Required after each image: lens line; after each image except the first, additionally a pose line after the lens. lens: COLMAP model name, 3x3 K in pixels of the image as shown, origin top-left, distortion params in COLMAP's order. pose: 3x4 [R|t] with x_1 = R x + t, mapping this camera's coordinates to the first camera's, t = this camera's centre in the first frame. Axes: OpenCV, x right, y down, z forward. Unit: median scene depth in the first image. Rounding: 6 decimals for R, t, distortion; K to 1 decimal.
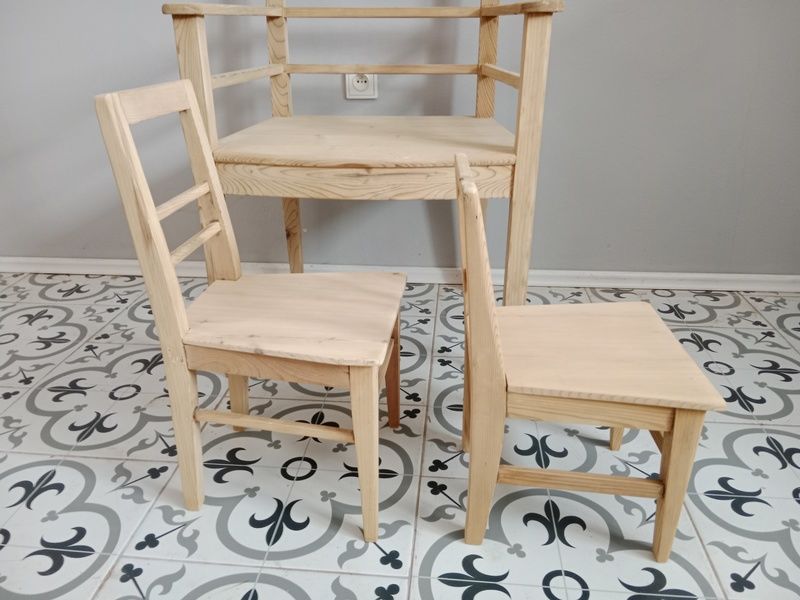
lens RADIAL K [[617.2, 0, 397.4], [0, 617.2, 299.4], [0, 0, 1]] dist [0.094074, -0.157653]
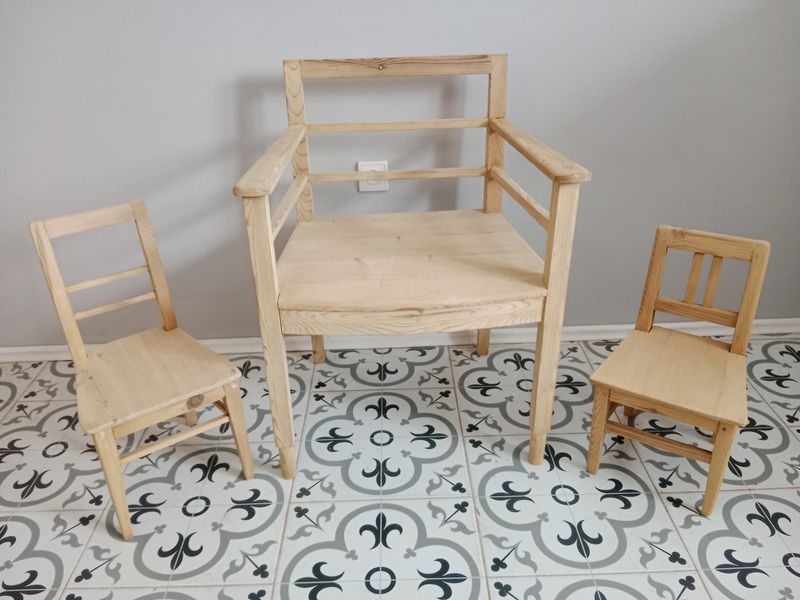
lens RADIAL K [[617.2, 0, 398.9], [0, 617.2, 299.0], [0, 0, 1]] dist [0.094074, -0.157653]
pose [[0.993122, -0.069106, 0.094513, -0.165505], [0.062347, 0.995405, 0.072682, -0.273841], [-0.099101, -0.066289, 0.992867, -0.097097]]
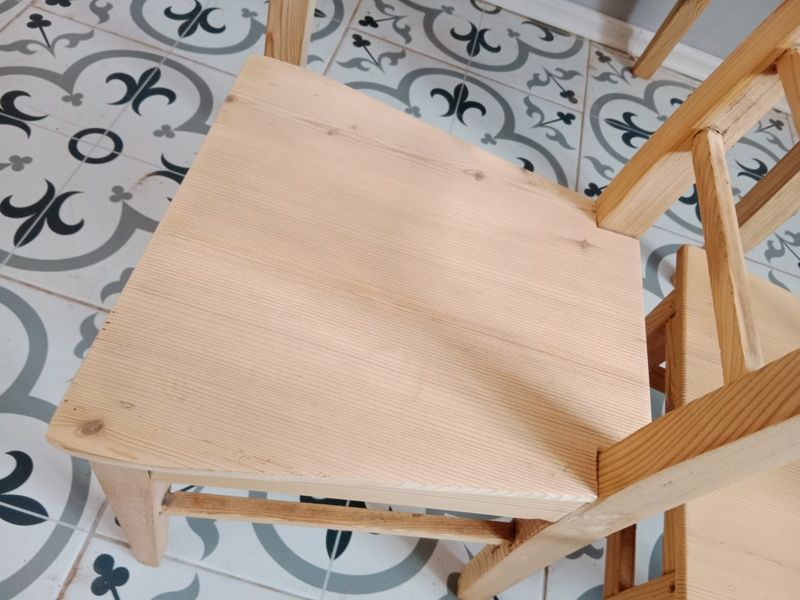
lens RADIAL K [[617.2, 0, 396.4], [0, 617.2, 305.8], [0, 0, 1]] dist [0.094074, -0.157653]
pose [[0.961576, 0.242841, 0.128058, -0.203633], [-0.273745, 0.812704, 0.514368, -0.114195], [0.020836, -0.529660, 0.847954, 0.427711]]
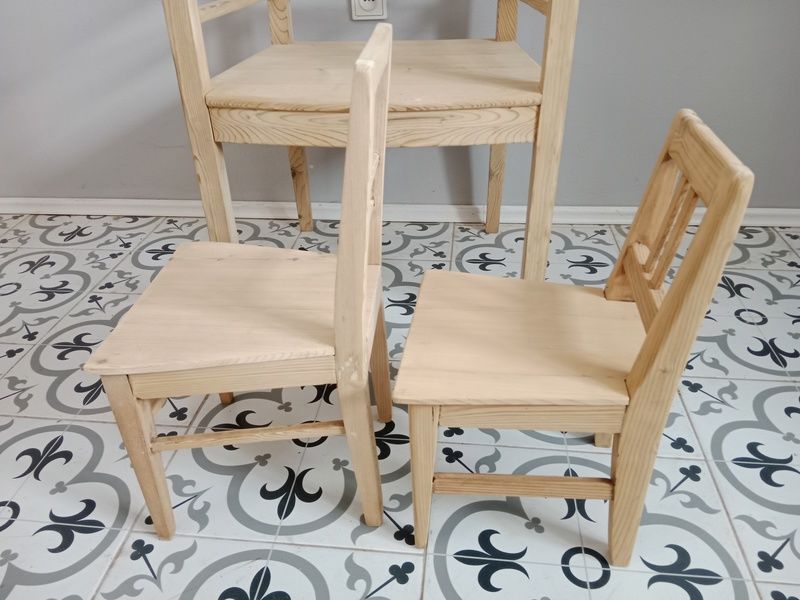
lens RADIAL K [[617.2, 0, 397.4], [0, 617.2, 297.9], [0, 0, 1]] dist [0.094074, -0.157653]
pose [[0.999668, -0.008800, -0.024216, 0.002803], [0.012005, 0.990696, 0.135565, -0.057519], [0.022798, -0.135811, 0.990472, 0.058599]]
